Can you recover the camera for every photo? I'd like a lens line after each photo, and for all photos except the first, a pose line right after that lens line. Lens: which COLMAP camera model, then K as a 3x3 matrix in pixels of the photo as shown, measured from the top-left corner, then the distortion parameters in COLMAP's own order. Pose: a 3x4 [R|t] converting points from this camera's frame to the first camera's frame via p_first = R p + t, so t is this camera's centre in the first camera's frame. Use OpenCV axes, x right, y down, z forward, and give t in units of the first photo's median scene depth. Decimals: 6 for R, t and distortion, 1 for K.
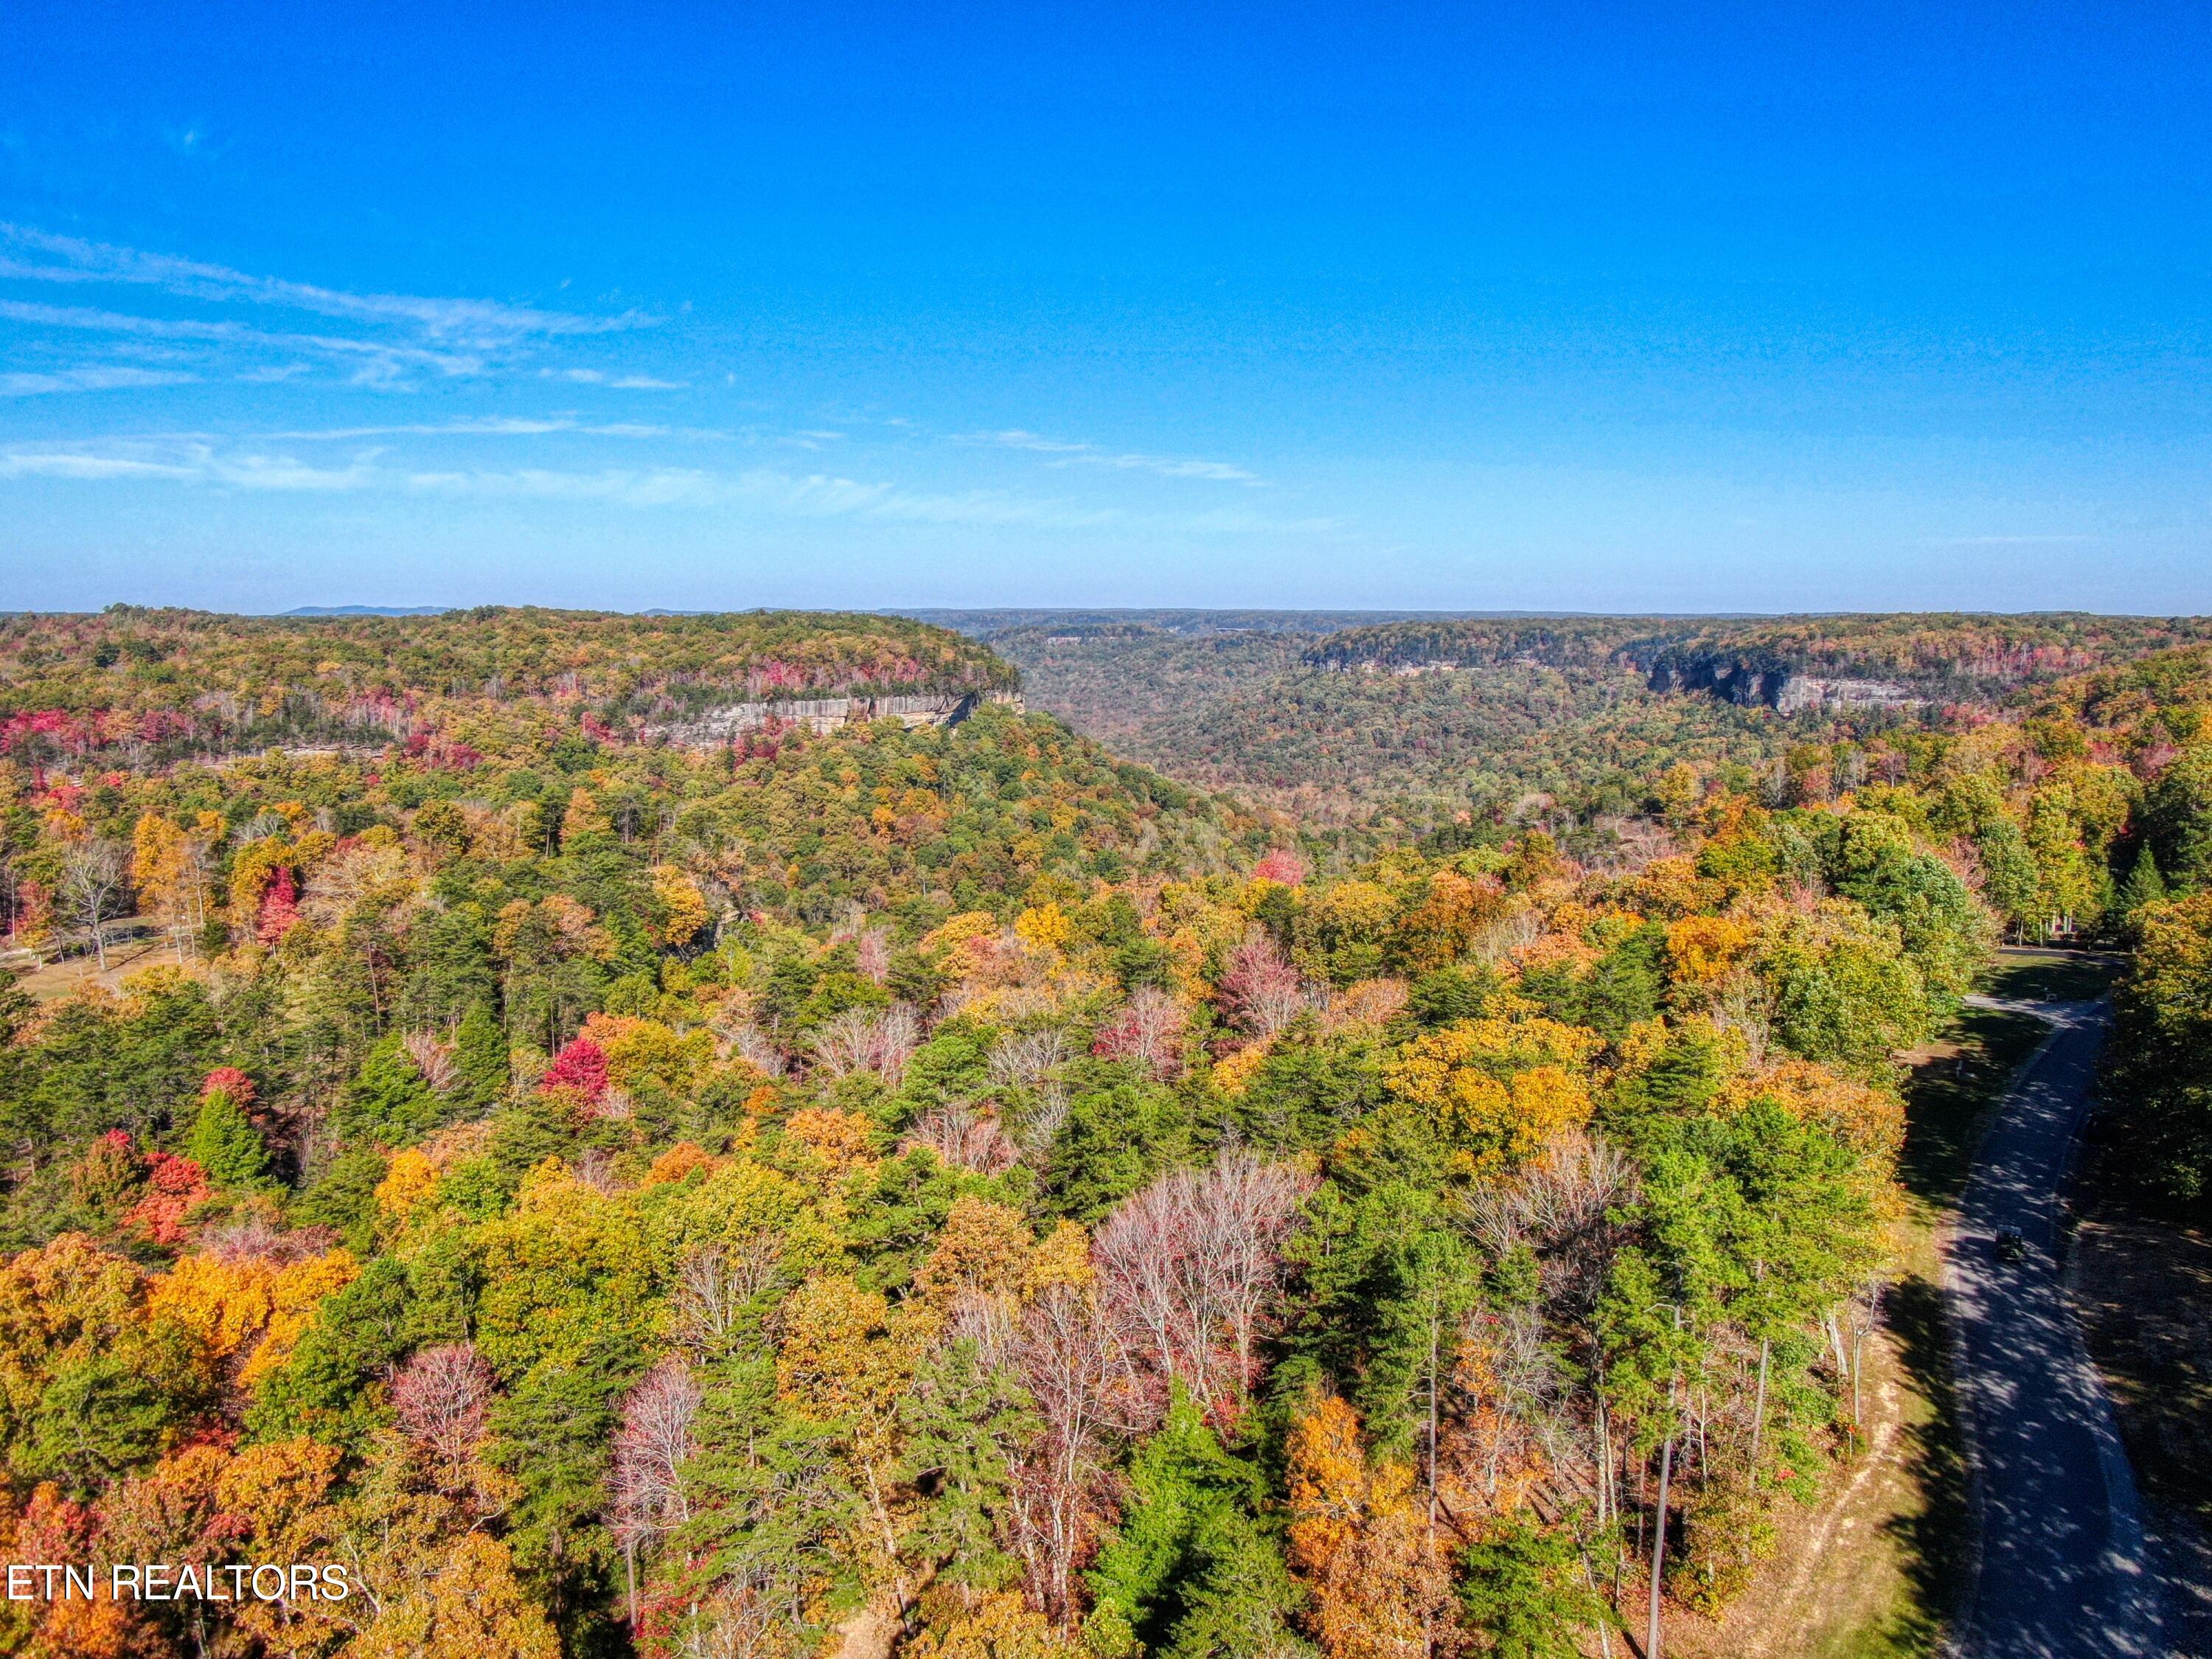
lens RADIAL K [[1654.3, 0, 1106.0], [0, 1654.3, 829.5], [0, 0, 1]] dist [-0.017208, -0.000971]
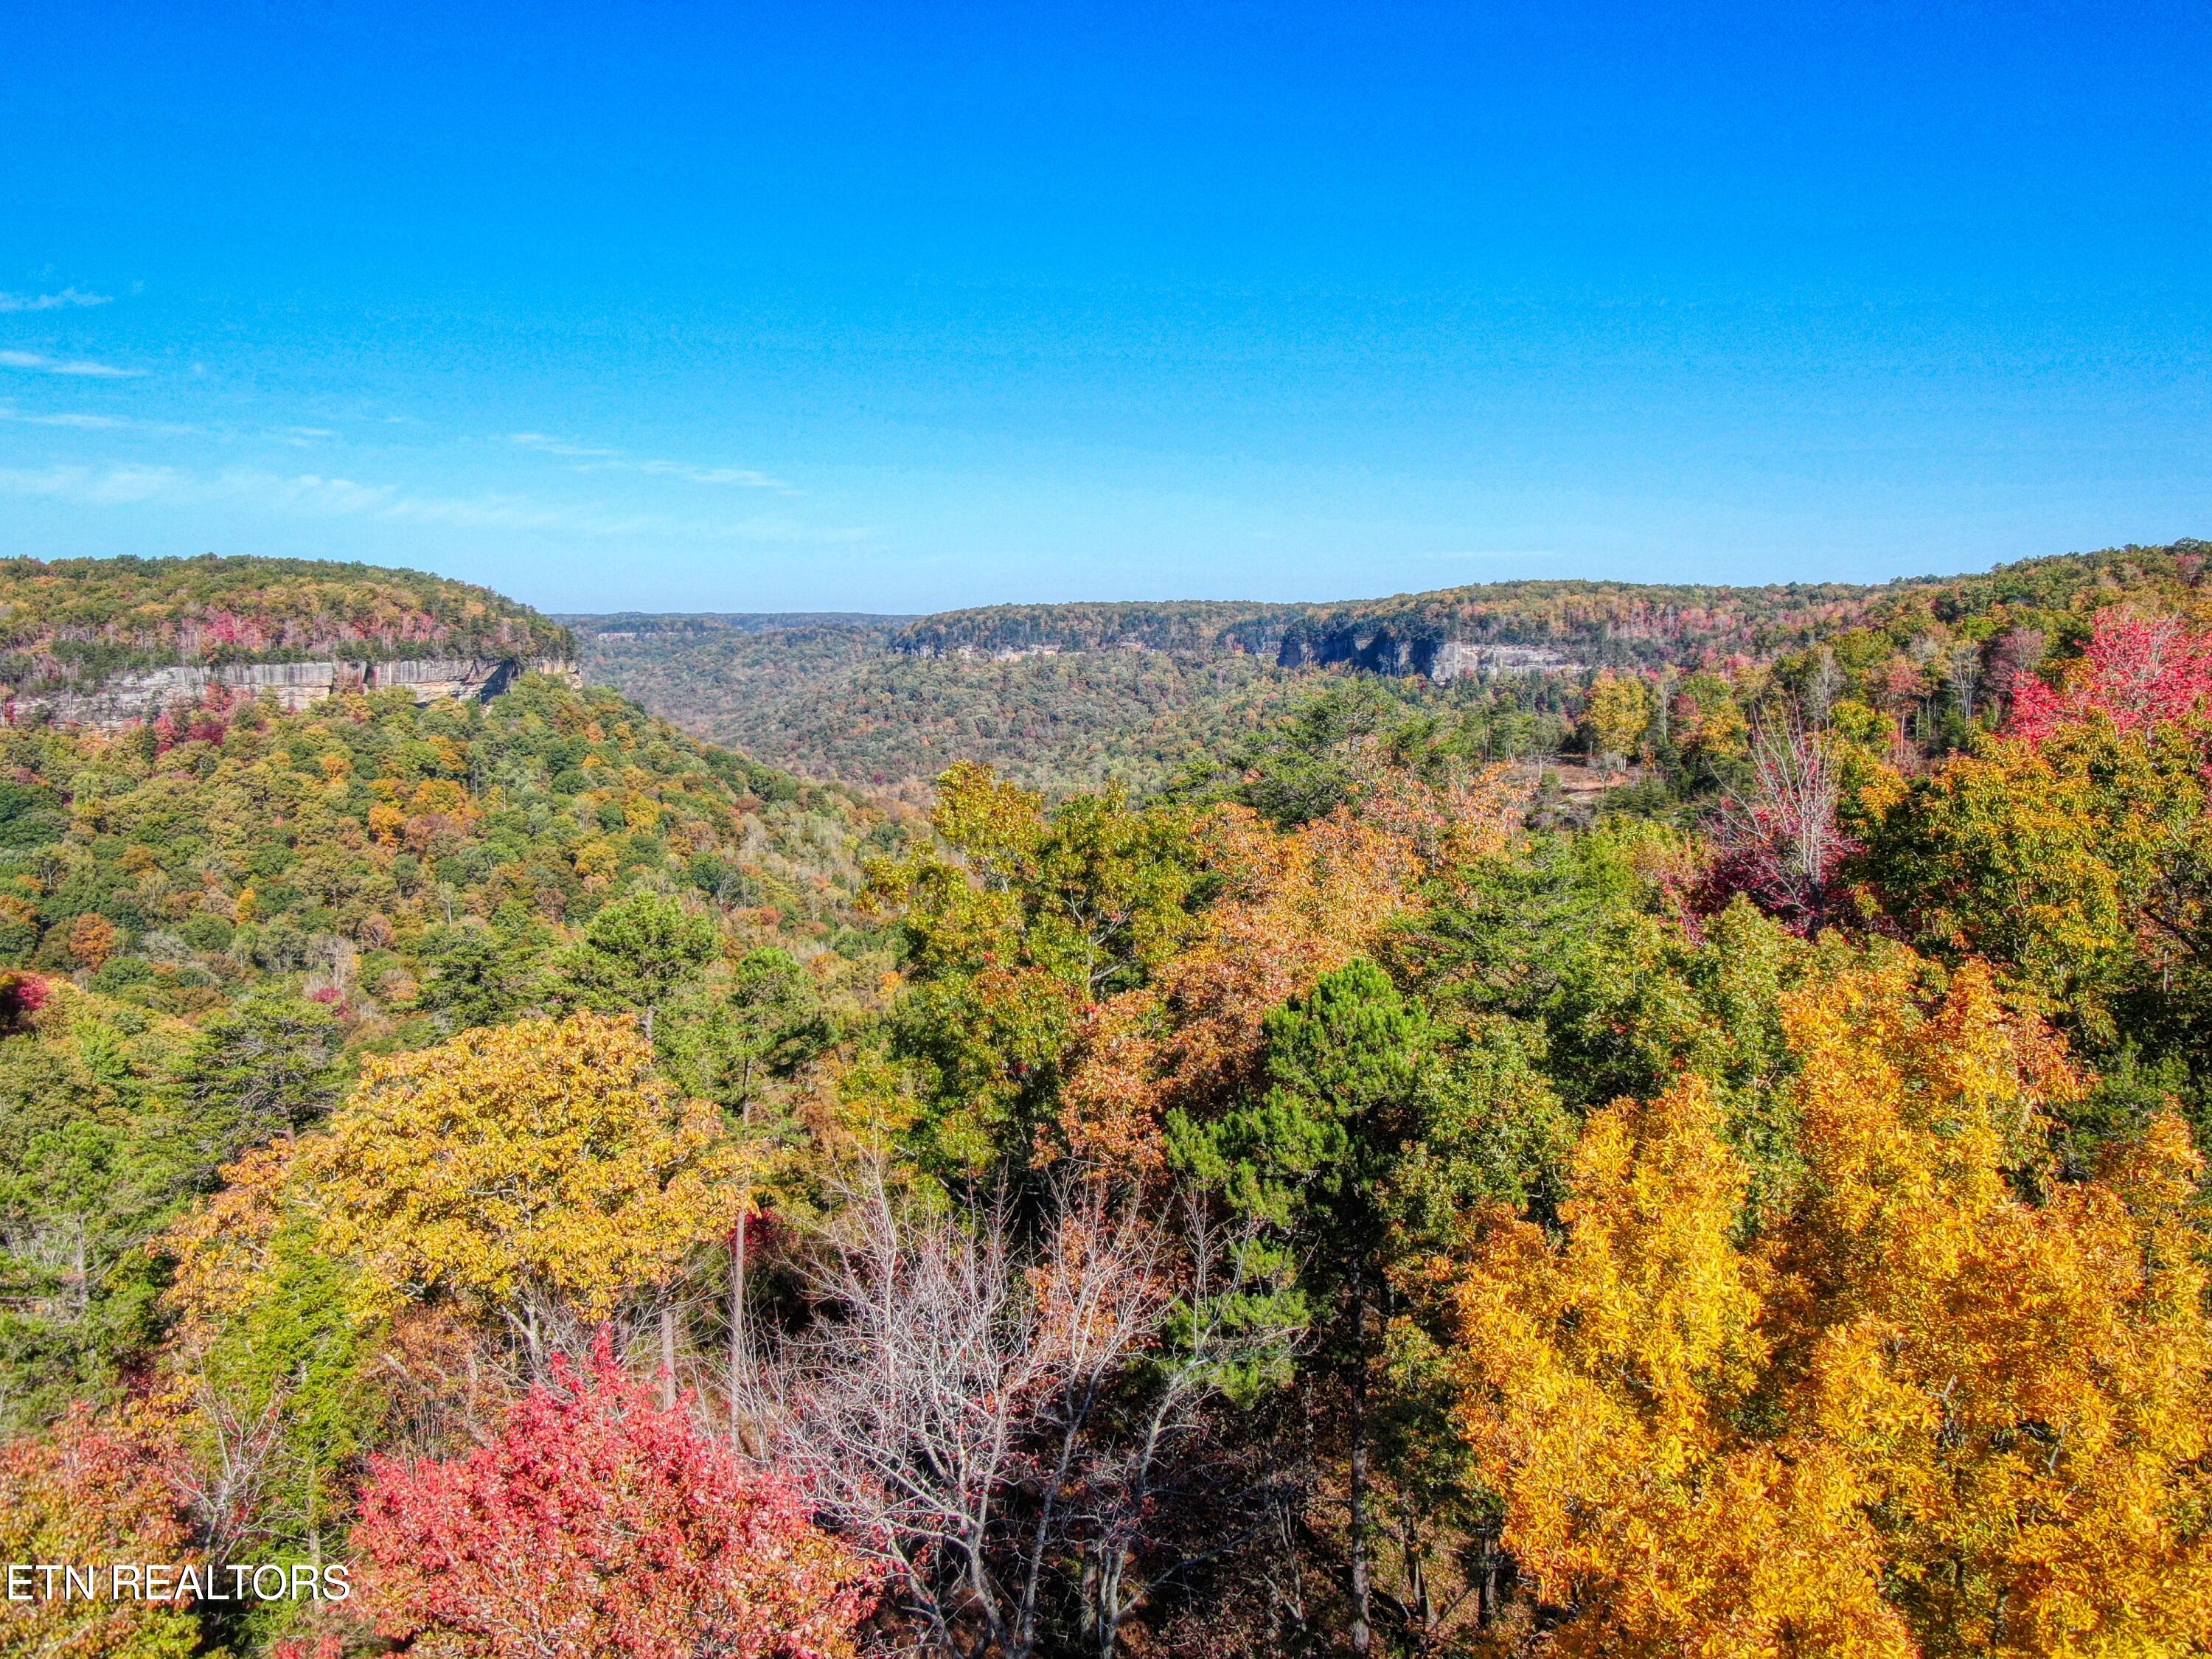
lens RADIAL K [[1654.3, 0, 1106.0], [0, 1654.3, 829.5], [0, 0, 1]] dist [-0.017208, -0.000971]
pose [[0.965298, -0.034244, 0.258896, -0.018632], [0.035652, 0.999364, -0.000744, 0.009266], [-0.258706, 0.009949, 0.965905, 0.231069]]
